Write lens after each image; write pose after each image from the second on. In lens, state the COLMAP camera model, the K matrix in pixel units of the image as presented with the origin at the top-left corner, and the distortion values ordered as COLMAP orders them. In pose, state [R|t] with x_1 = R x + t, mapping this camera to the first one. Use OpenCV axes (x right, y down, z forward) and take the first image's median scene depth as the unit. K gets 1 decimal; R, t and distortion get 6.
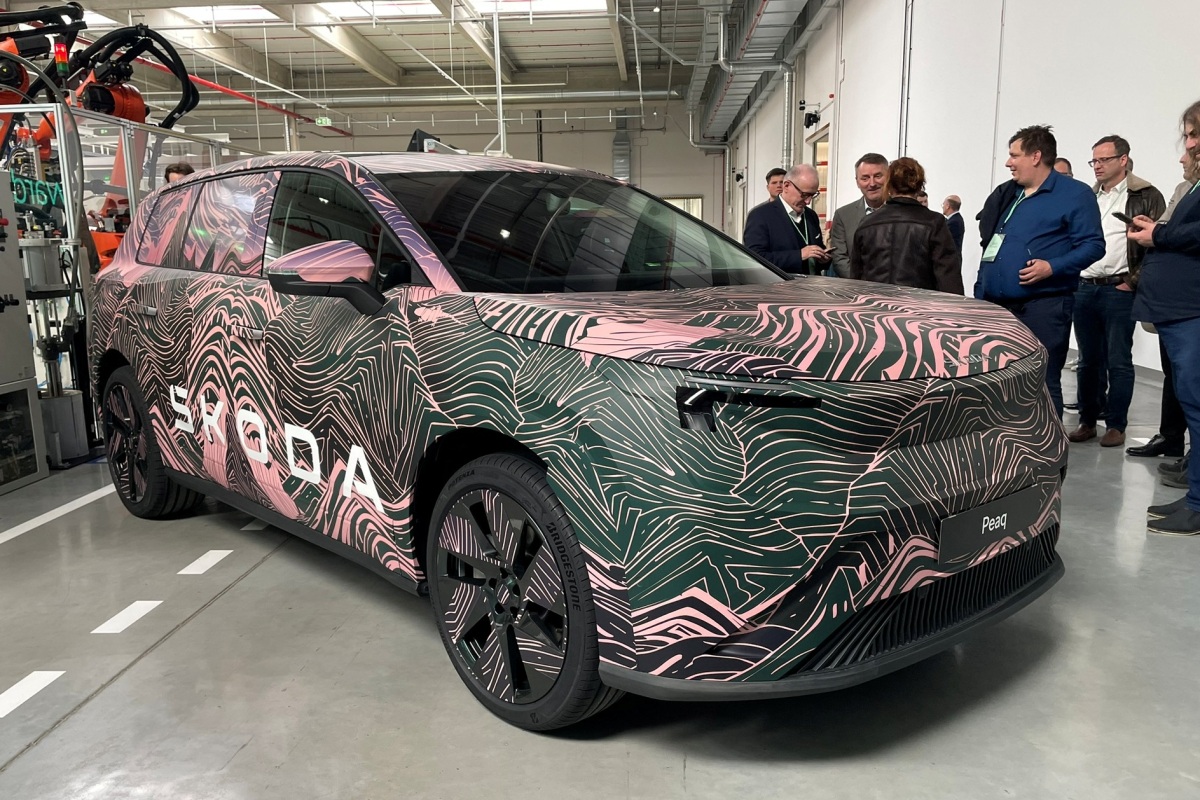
lens RADIAL K [[974.3, 0, 596.5], [0, 974.3, 438.0], [0, 0, 1]] dist [0.106384, -0.158448]
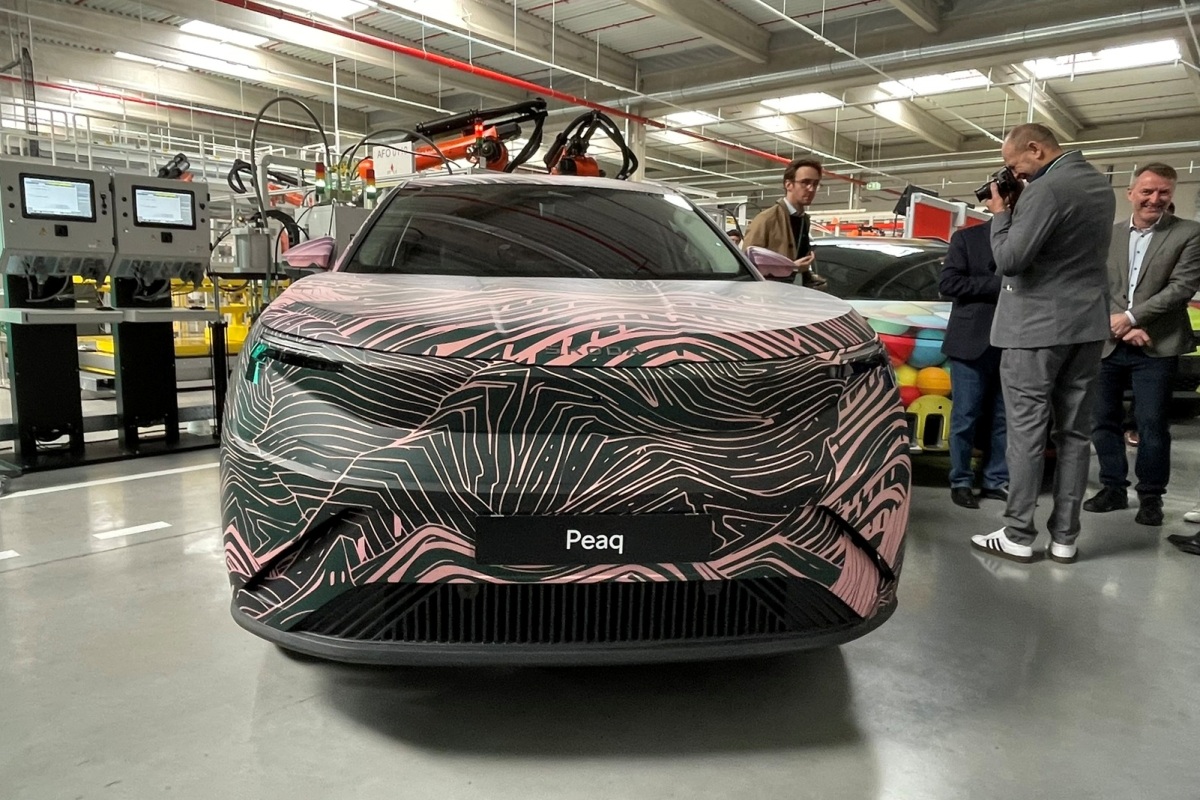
lens RADIAL K [[830.7, 0, 570.0], [0, 830.7, 420.1], [0, 0, 1]] dist [0.000875, -0.001072]
pose [[0.799708, 0.121392, -0.587989, 0.726780], [-0.145988, 0.989270, 0.005683, -0.017597], [0.582370, 0.081294, 0.808849, 0.359587]]
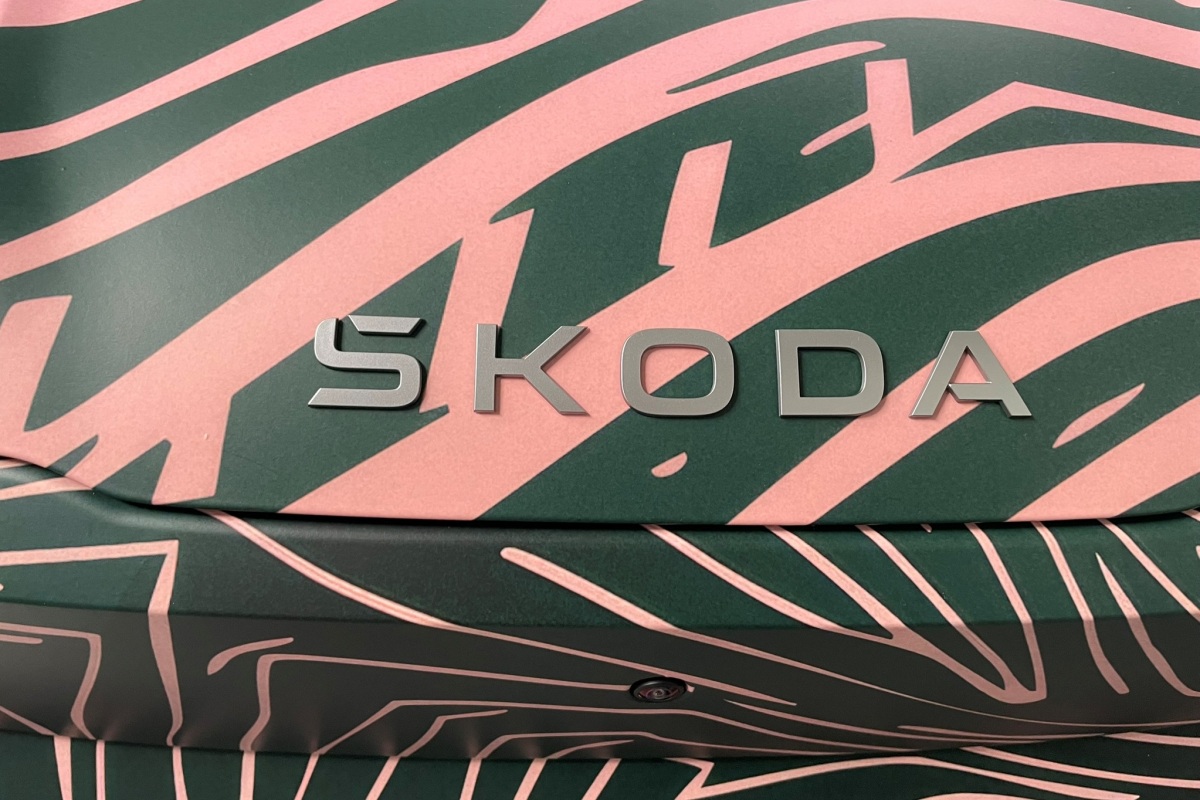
lens RADIAL K [[930.1, 0, 600.0], [0, 930.1, 400.0], [0, 0, 1]] dist [0.088415, -0.125210]
pose [[0.762053, 0.468525, -0.446945, 0.382365], [-0.192183, 0.822800, 0.534851, -0.122548], [0.618337, -0.321690, 0.717060, 0.828459]]
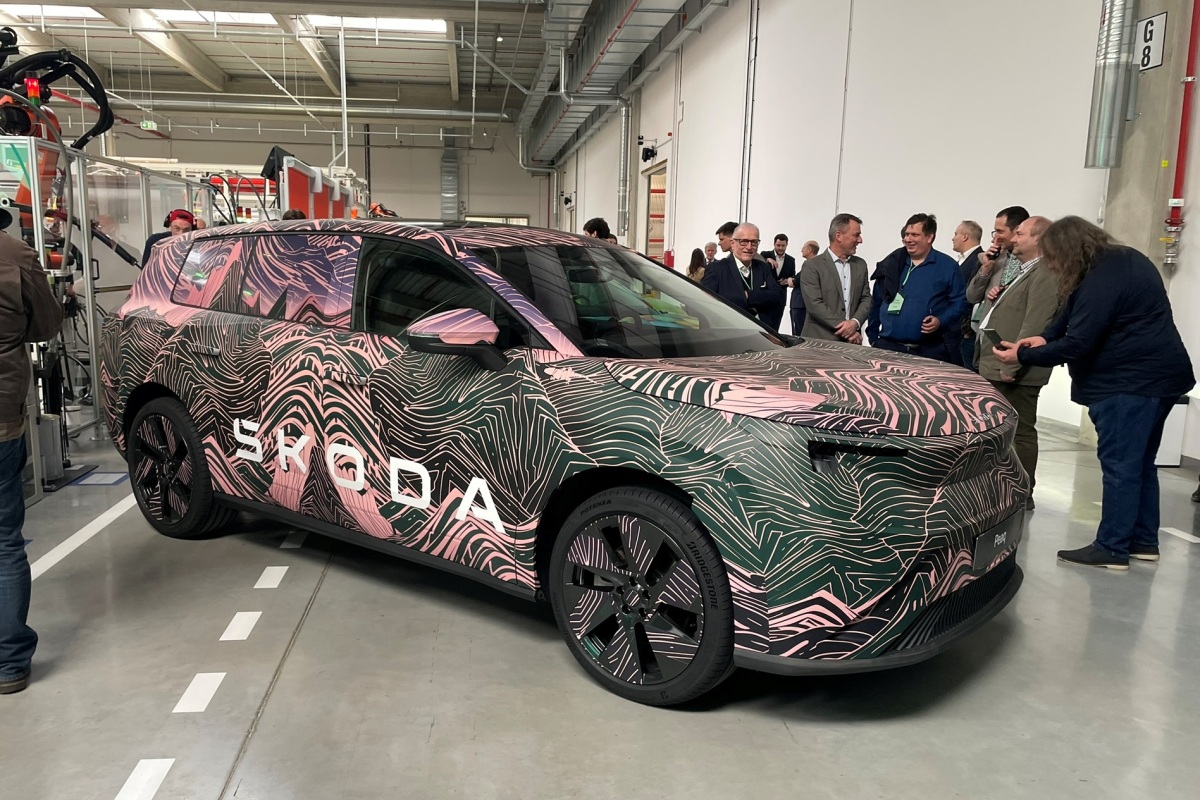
lens RADIAL K [[966.2, 0, 553.7], [0, 966.2, 439.3], [0, 0, 1]] dist [0.102074, -0.139928]
pose [[0.989033, 0.005574, 0.147590, -0.362212], [-0.003999, 0.999932, -0.010969, -0.029820], [-0.147641, 0.010258, 0.988988, -0.213904]]
